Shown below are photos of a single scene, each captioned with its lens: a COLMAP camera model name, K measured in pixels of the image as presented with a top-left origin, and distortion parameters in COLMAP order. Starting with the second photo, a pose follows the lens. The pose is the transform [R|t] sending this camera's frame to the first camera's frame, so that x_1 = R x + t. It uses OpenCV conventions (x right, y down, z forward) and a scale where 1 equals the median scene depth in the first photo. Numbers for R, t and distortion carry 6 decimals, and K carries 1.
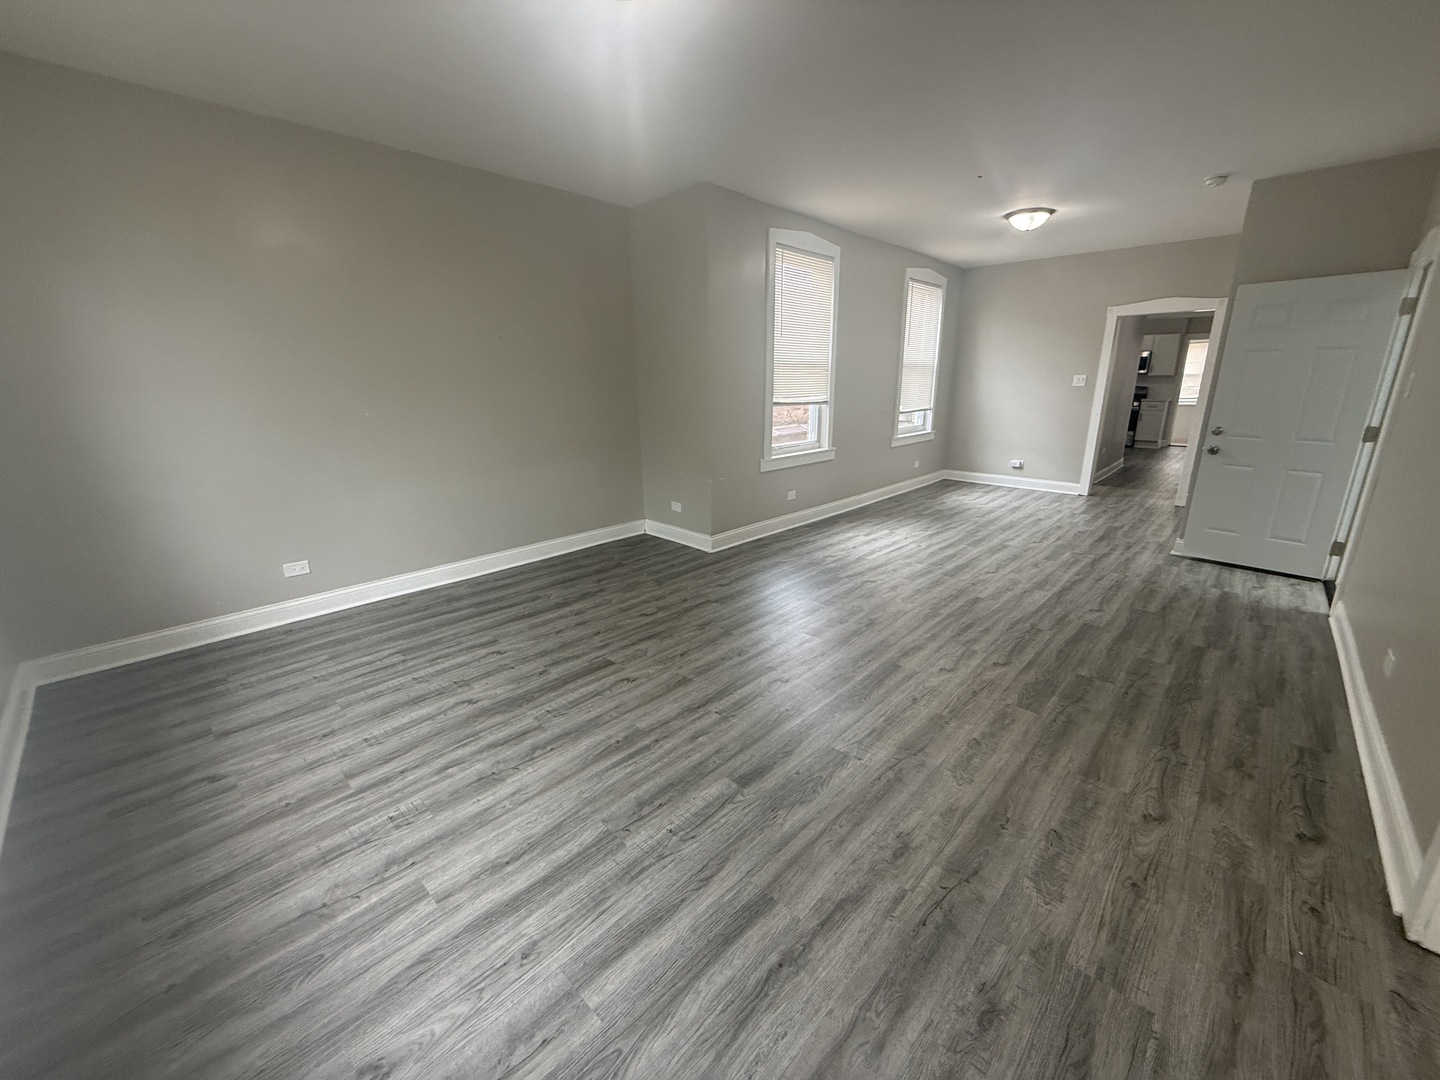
lens RADIAL K [[573.9, 0, 716.9], [0, 573.9, 537.1], [0, 0, 1]] dist [-0.000461, -0.000054]
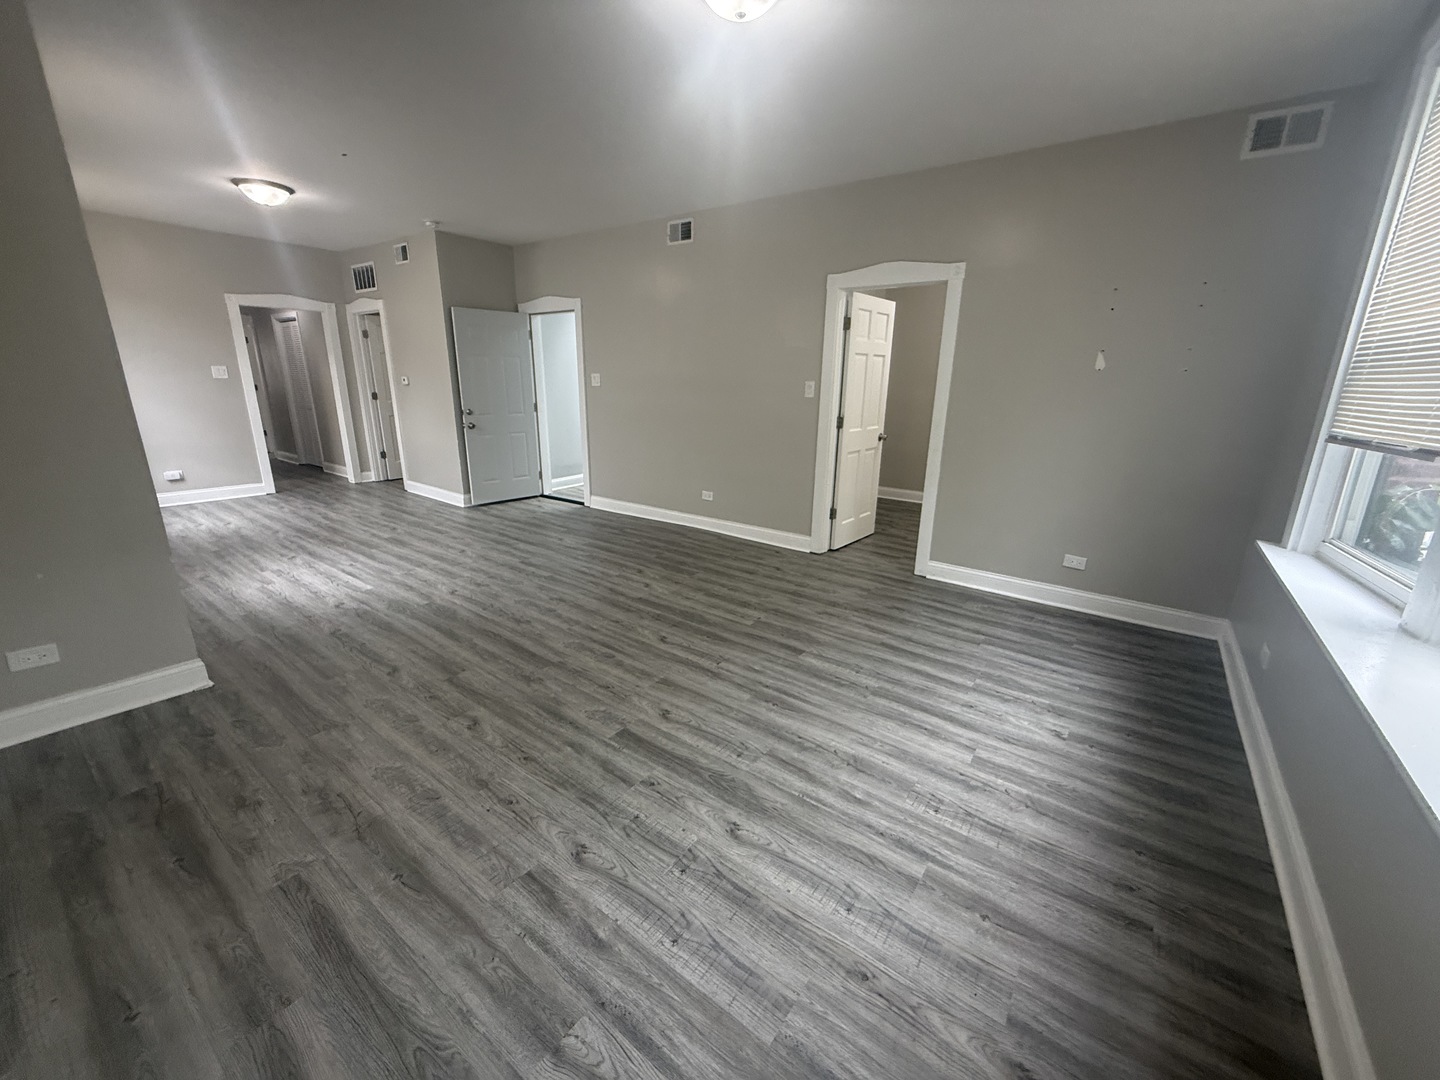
lens RADIAL K [[573.9, 0, 716.9], [0, 573.9, 537.1], [0, 0, 1]] dist [-0.000461, -0.000054]
pose [[-0.122323, -0.263488, 0.956876, -1.095259], [0.247127, 0.925664, 0.286486, -0.278389], [-0.961231, 0.271513, -0.048115, 1.035562]]
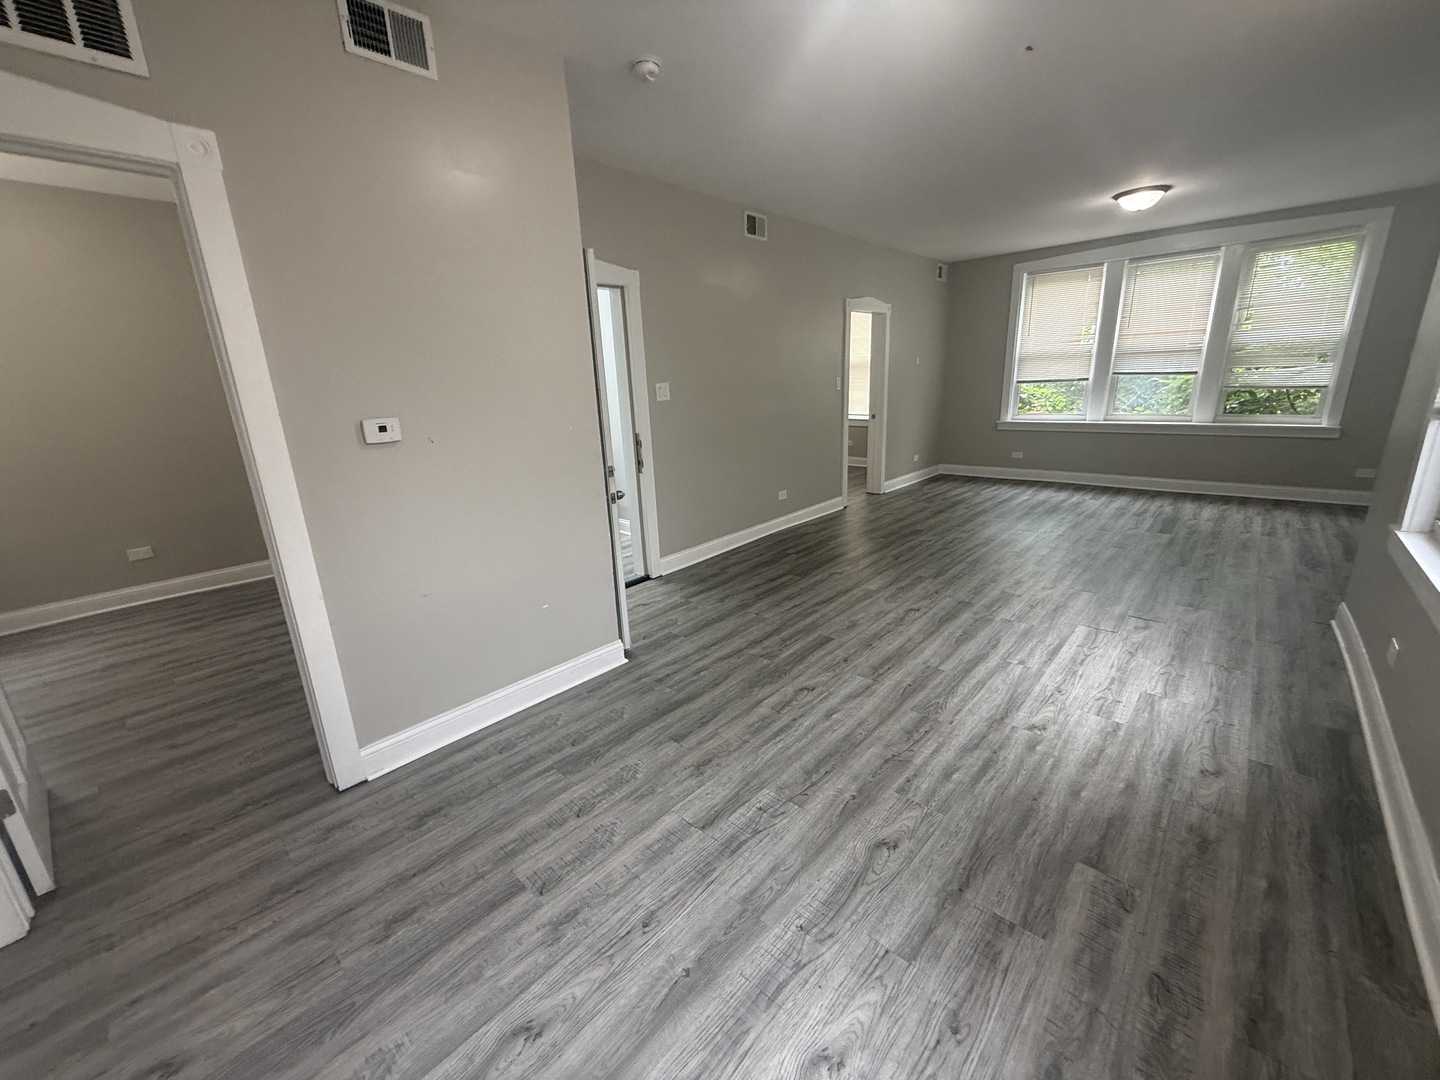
lens RADIAL K [[573.9, 0, 716.9], [0, 573.9, 537.1], [0, 0, 1]] dist [-0.000461, -0.000054]
pose [[-0.998640, 0.052018, -0.003561, 1.351711], [0.042818, 0.857155, 0.513275, -0.828298], [0.029752, 0.512425, -0.858217, 2.935262]]
